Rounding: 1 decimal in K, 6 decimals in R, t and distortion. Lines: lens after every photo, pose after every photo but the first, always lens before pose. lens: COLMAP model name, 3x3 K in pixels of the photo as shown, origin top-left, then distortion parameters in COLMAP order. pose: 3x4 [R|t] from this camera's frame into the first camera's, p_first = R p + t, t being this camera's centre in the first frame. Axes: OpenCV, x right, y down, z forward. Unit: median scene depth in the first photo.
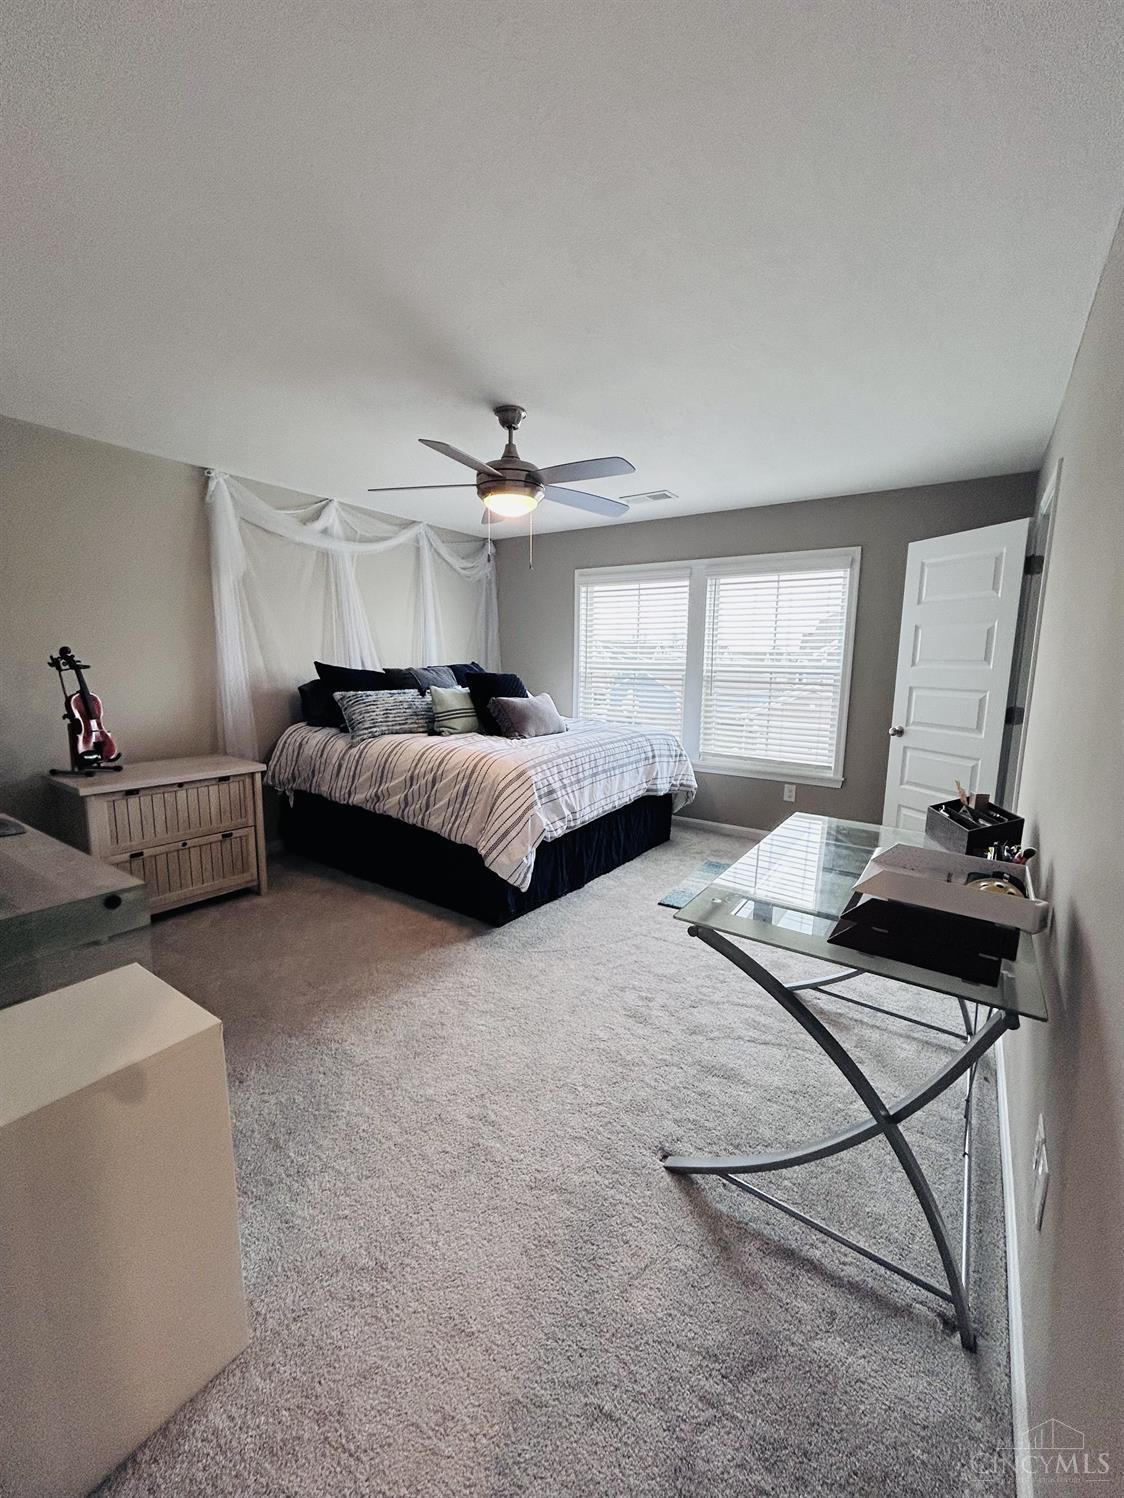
lens RADIAL K [[606.0, 0, 562.0], [0, 606.0, 749.0], [0, 0, 1]] dist [-0.000211, -0.000146]
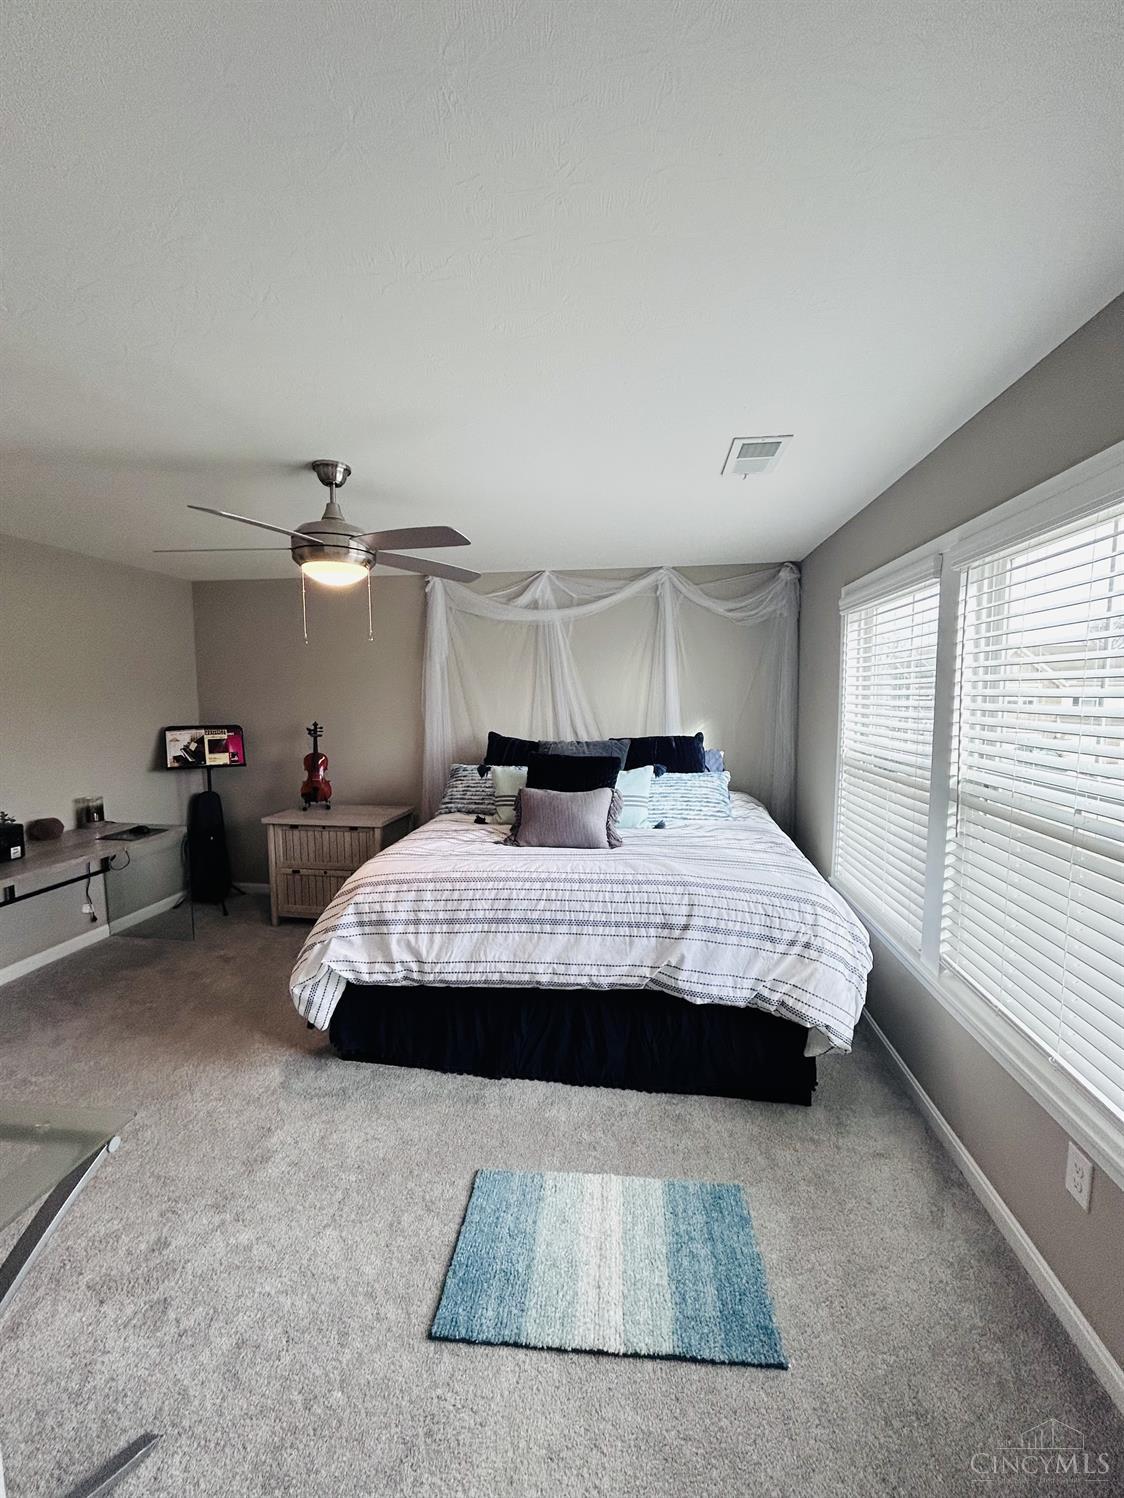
lens RADIAL K [[606.0, 0, 562.0], [0, 606.0, 749.0], [0, 0, 1]] dist [-0.000211, -0.000146]
pose [[0.456432, 0.063517, -0.887488, 0.651319], [-0.121688, 0.992532, 0.008451, -0.156526], [0.881398, 0.104140, 0.460753, 0.712173]]
